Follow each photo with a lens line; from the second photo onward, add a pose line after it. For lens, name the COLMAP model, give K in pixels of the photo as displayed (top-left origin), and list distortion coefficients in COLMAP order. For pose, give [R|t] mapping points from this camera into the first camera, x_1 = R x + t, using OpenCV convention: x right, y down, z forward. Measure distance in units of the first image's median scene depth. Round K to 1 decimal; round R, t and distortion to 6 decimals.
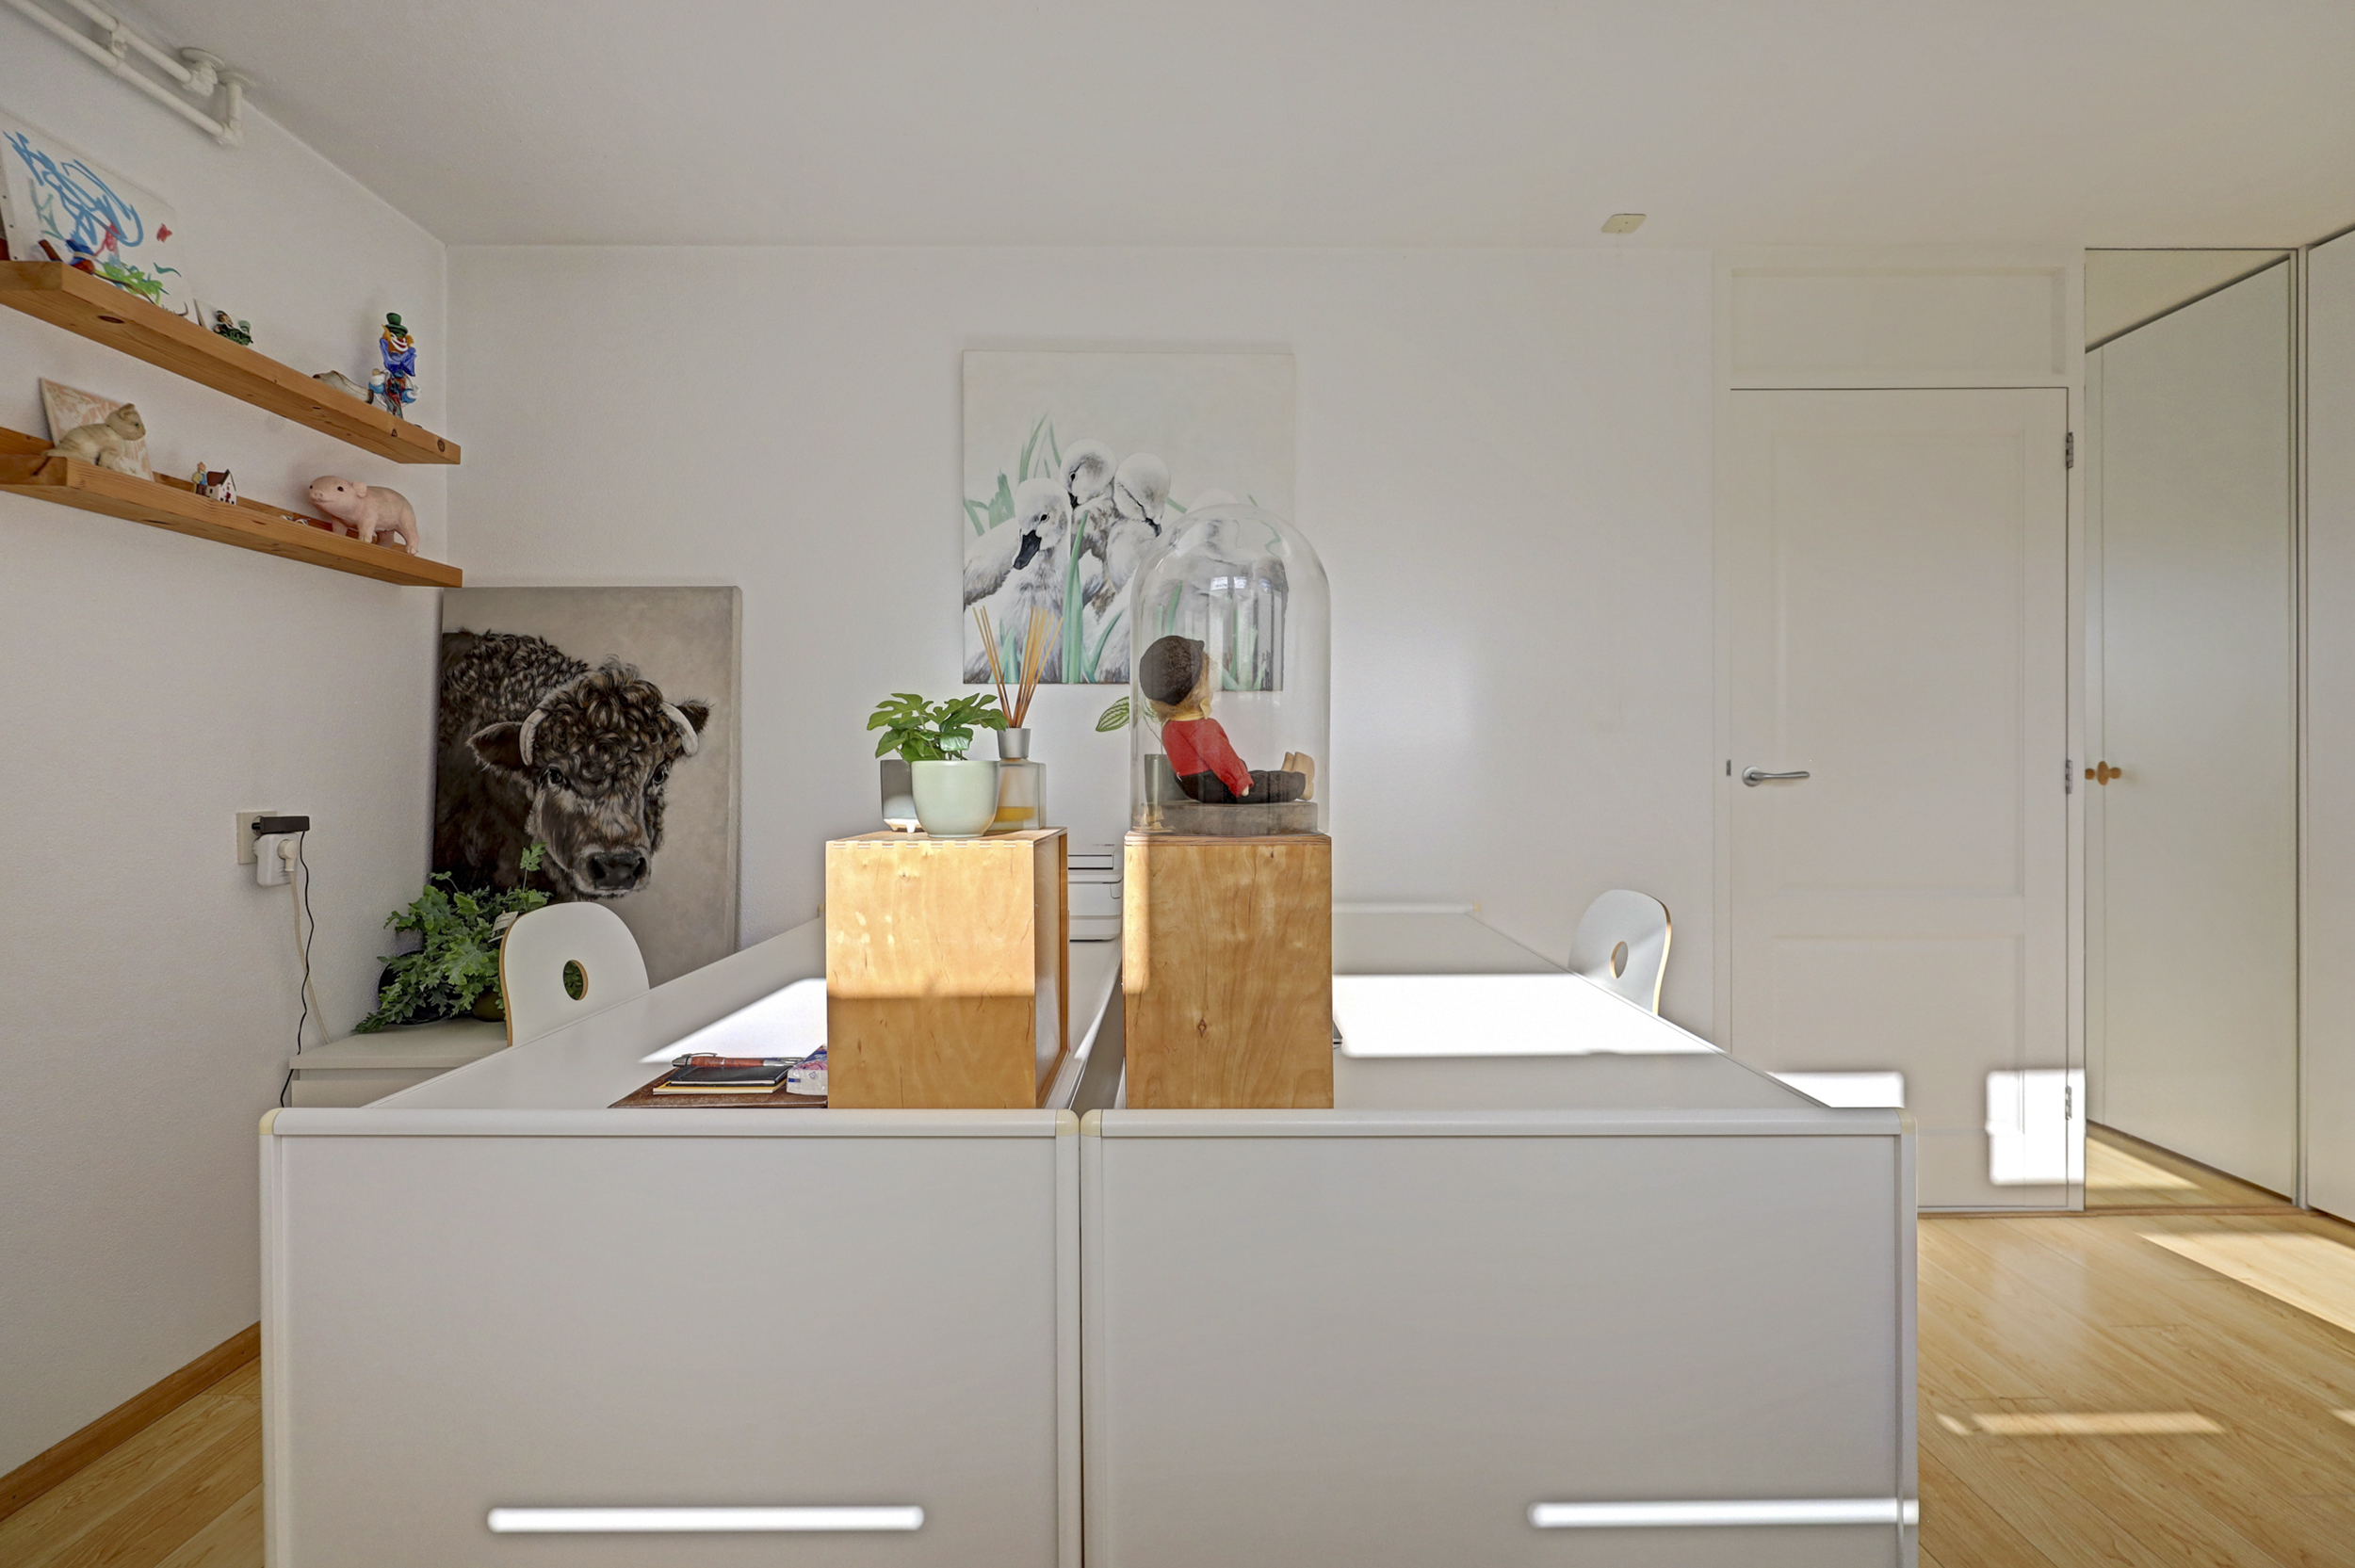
lens RADIAL K [[1086.3, 0, 1188.2], [0, 1086.3, 774.7], [0, 0, 1]] dist [0.000358, -0.000567]
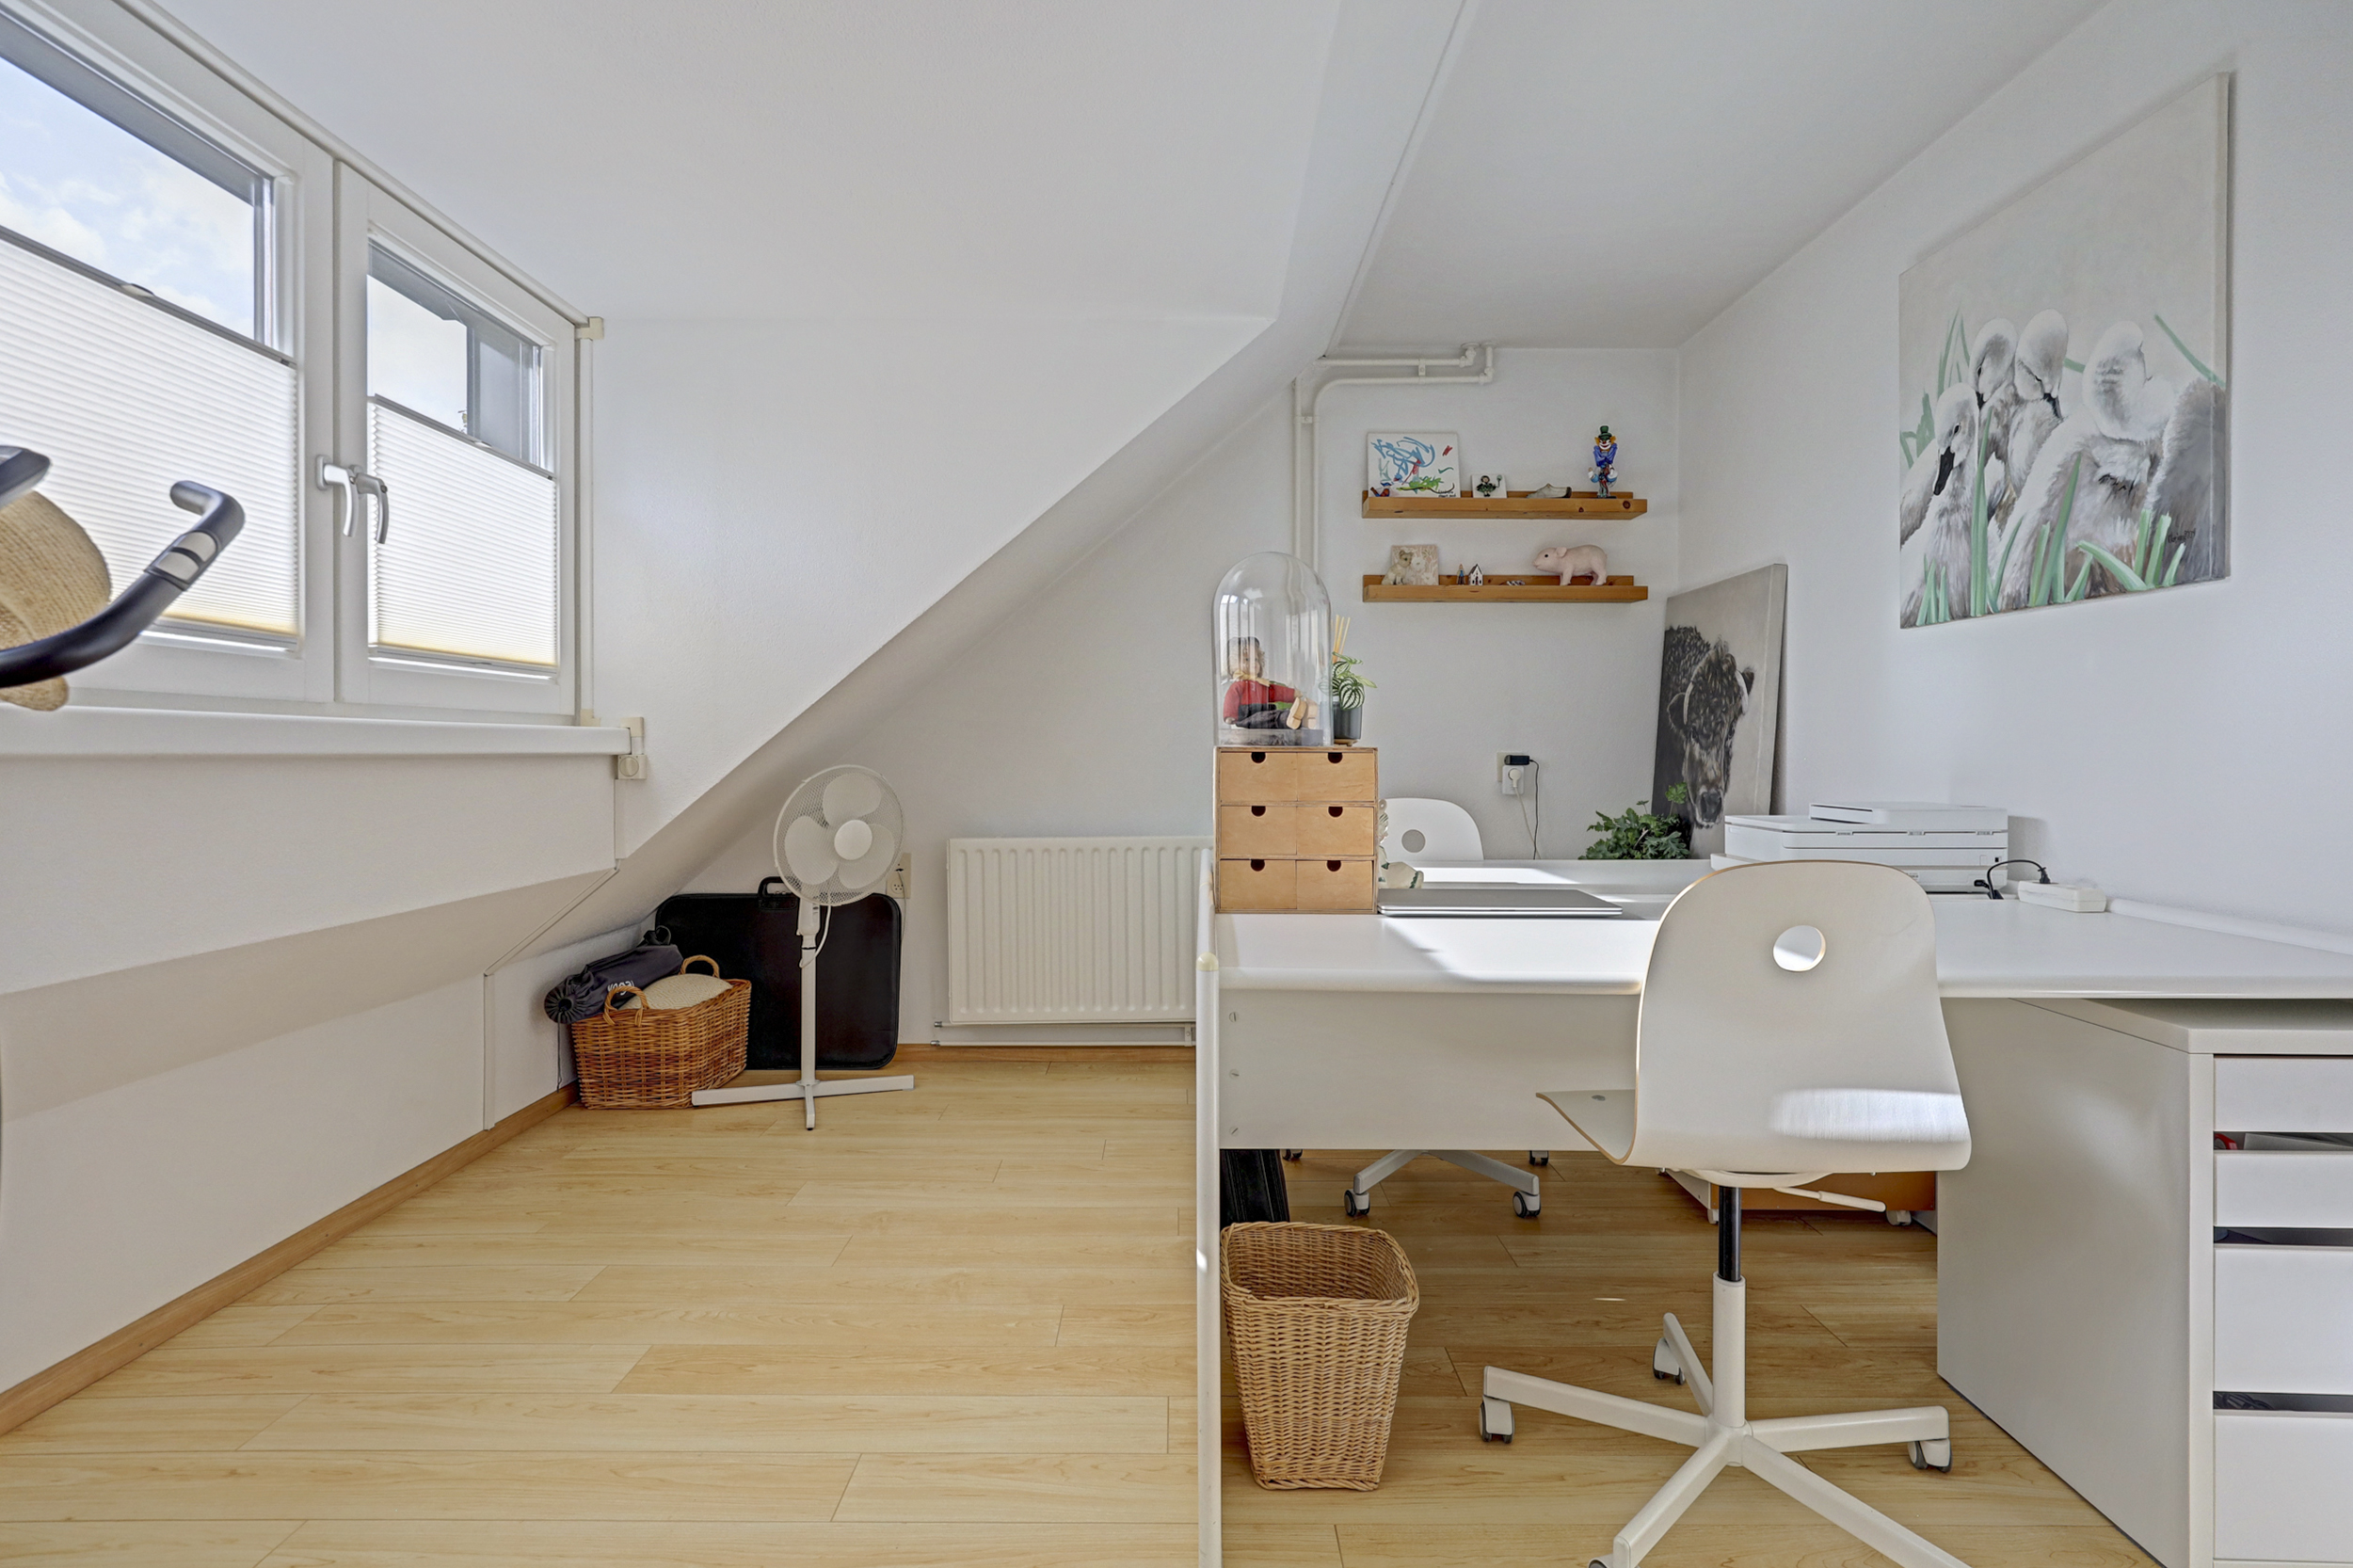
lens RADIAL K [[1164.0, 0, 1183.2], [0, 1164.0, 760.0], [0, 0, 1]] dist [-0.001746, -0.000667]
pose [[-0.007256, 0.011025, -0.999913, 0.807988], [-0.011126, 0.999876, 0.011106, 0.025273], [0.999912, 0.011205, -0.007133, 0.388688]]
